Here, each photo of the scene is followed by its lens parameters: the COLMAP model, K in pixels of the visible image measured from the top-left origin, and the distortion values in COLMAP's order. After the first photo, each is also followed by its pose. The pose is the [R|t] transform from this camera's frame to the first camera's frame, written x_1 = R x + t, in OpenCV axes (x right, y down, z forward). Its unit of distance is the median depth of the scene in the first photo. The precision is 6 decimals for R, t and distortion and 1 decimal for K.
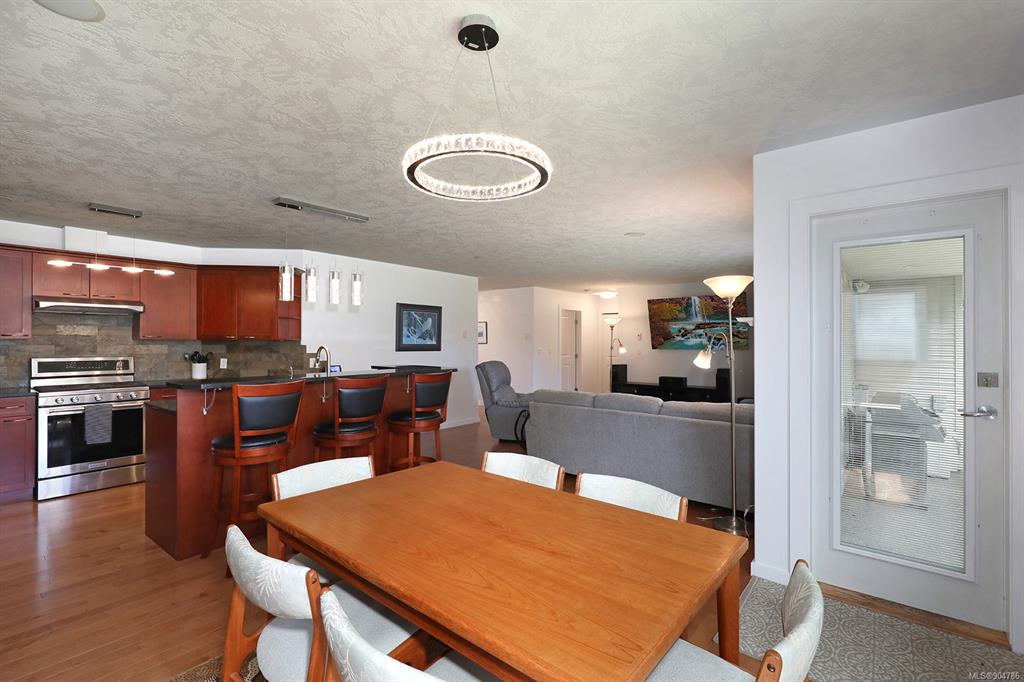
lens RADIAL K [[500.6, 0, 515.4], [0, 500.6, 342.9], [0, 0, 1]] dist [0.004098, 0.000330]
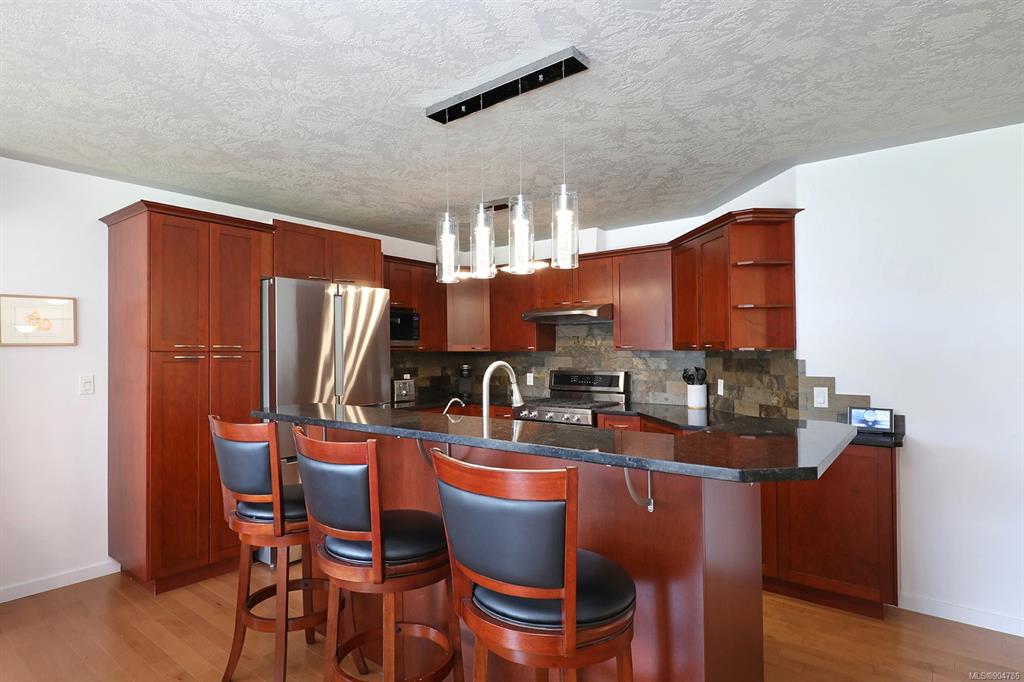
lens RADIAL K [[550.4, 0, 513.5], [0, 550.4, 343.2], [0, 0, 1]] dist [-0.005463, 0.000750]
pose [[0.007720, -0.020011, -0.999770, 0.154179], [0.002651, 0.999797, -0.019991, -0.002453], [0.999967, -0.002496, 0.007772, 0.993605]]
